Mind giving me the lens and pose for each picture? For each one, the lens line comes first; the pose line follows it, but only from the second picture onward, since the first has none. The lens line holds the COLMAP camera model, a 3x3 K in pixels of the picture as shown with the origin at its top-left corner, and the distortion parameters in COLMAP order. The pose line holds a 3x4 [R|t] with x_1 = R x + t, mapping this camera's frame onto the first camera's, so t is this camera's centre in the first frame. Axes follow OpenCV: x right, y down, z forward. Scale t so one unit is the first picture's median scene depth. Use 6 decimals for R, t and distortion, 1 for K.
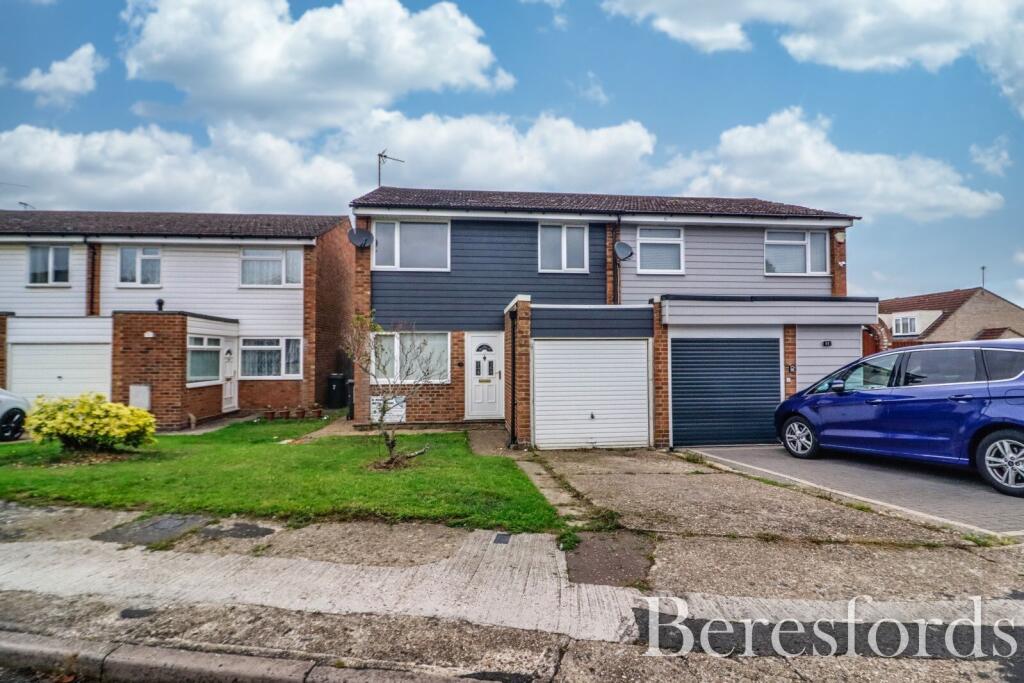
lens RADIAL K [[538.7, 0, 512.0], [0, 538.7, 341.5], [0, 0, 1]] dist [-0.003381, -0.000943]
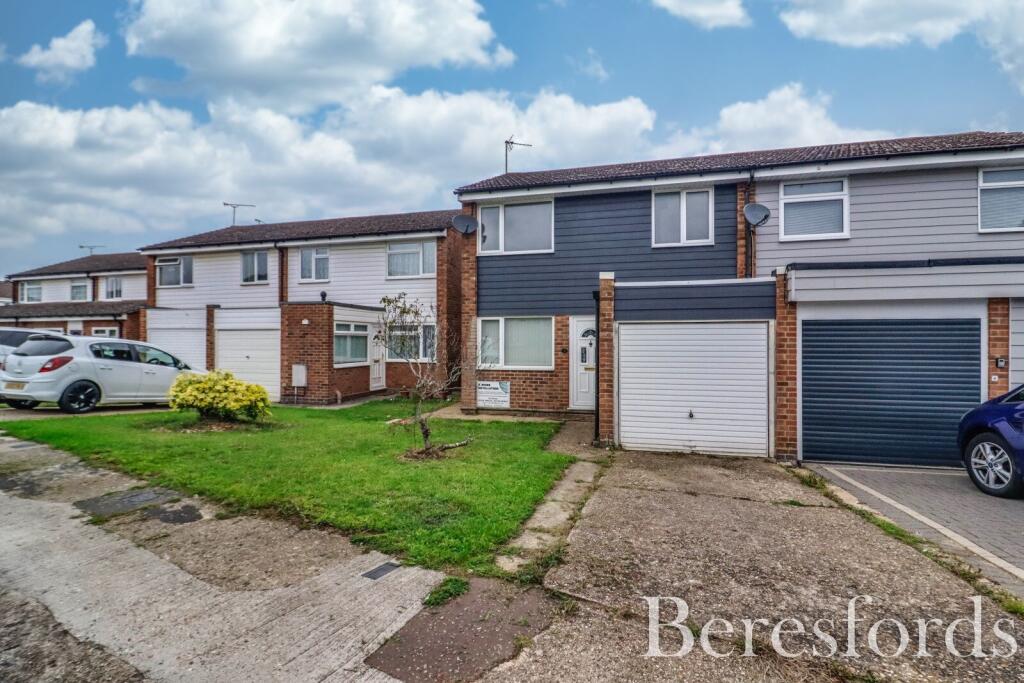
lens RADIAL K [[509.9, 0, 512.0], [0, 509.9, 341.5], [0, 0, 1]] dist [0.001674, -0.015757]
pose [[0.923480, 0.005462, -0.383607, 0.164809], [0.004483, 0.999677, 0.025026, 0.003887], [0.383620, -0.024831, 0.923157, 0.142858]]
